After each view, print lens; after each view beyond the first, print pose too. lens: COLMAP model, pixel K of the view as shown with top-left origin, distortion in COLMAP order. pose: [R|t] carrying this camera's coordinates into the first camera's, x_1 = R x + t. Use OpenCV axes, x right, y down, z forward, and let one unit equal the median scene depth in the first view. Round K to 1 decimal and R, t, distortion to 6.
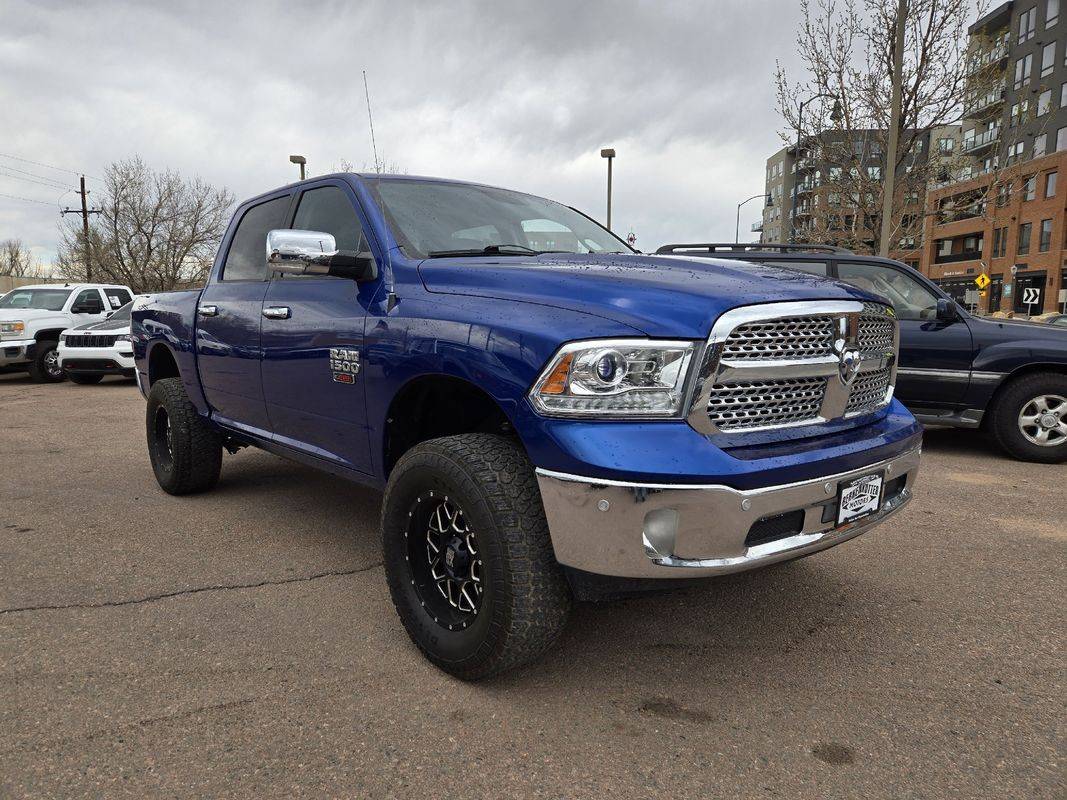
lens RADIAL K [[723.0, 0, 533.5], [0, 723.0, 400.0], [0, 0, 1]] dist [0.071045, -0.057724]
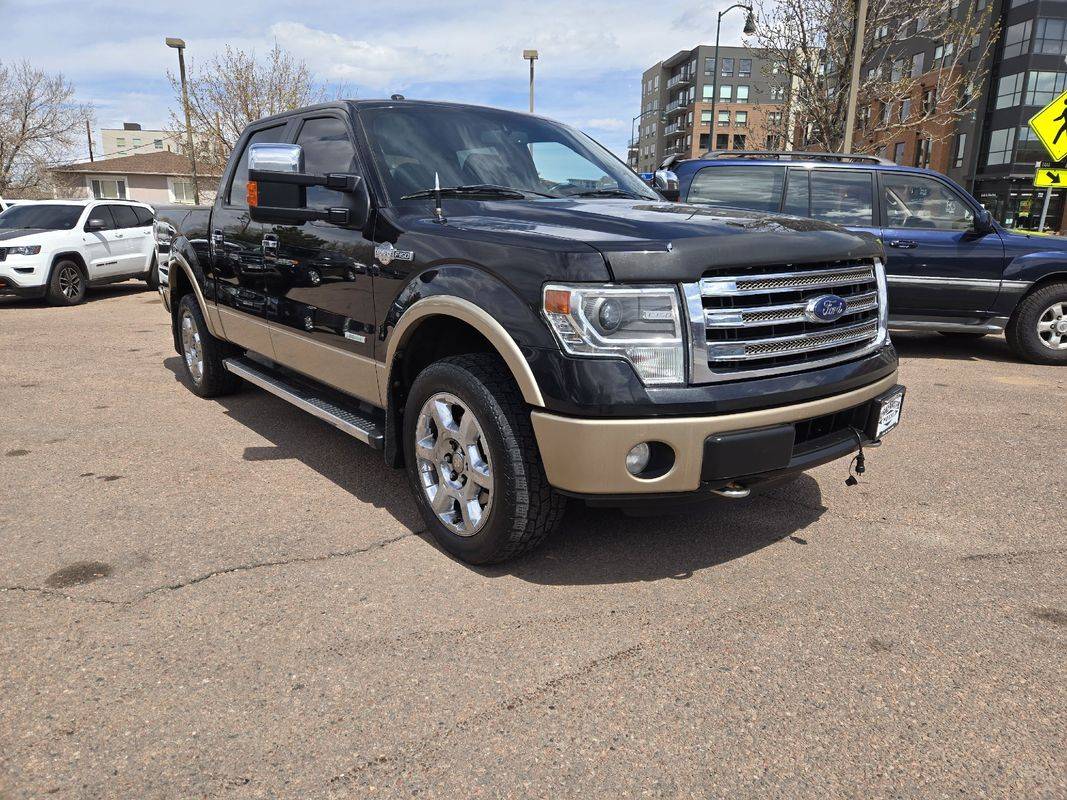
lens RADIAL K [[723.0, 0, 533.5], [0, 723.0, 400.0], [0, 0, 1]] dist [0.071045, -0.057724]
pose [[0.981560, -0.037346, 0.187472, -0.270149], [0.016595, 0.993675, 0.111059, 0.002706], [-0.190433, -0.105900, 0.975972, 0.075920]]
